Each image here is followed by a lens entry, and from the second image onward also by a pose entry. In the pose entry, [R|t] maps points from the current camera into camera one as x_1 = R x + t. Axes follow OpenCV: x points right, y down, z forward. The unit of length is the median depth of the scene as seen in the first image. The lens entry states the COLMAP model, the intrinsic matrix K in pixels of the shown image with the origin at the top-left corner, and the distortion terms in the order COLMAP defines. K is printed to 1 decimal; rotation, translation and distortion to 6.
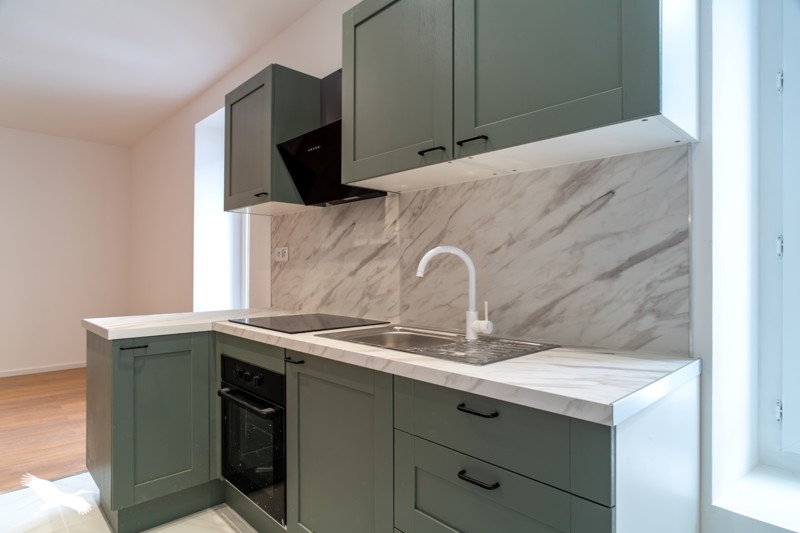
lens RADIAL K [[453.0, 0, 399.8], [0, 453.0, 268.9], [0, 0, 1]] dist [0.001160, 0.000614]
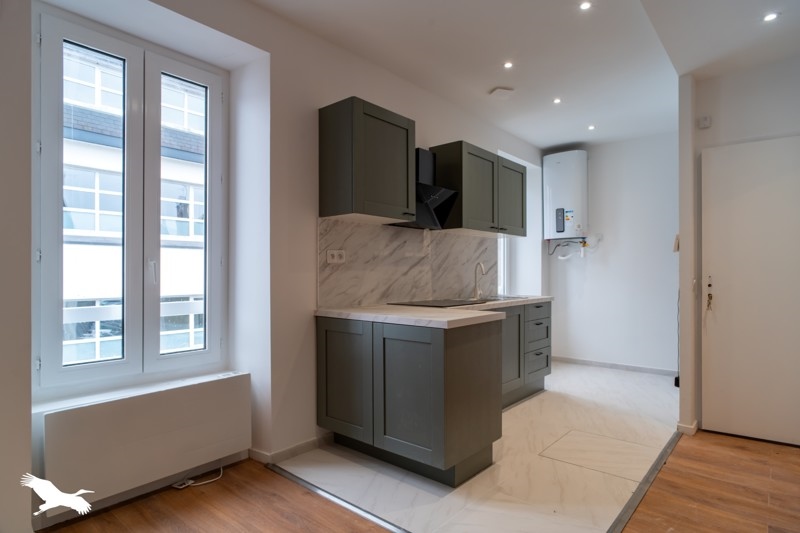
lens RADIAL K [[453.0, 0, 399.3], [0, 453.0, 269.3], [0, 0, 1]] dist [0.001160, 0.000614]
pose [[-0.109653, 0.006494, 0.993949, -1.633690], [-0.002677, 0.999973, -0.006829, 0.005001], [-0.993966, -0.003409, -0.109633, 1.186275]]
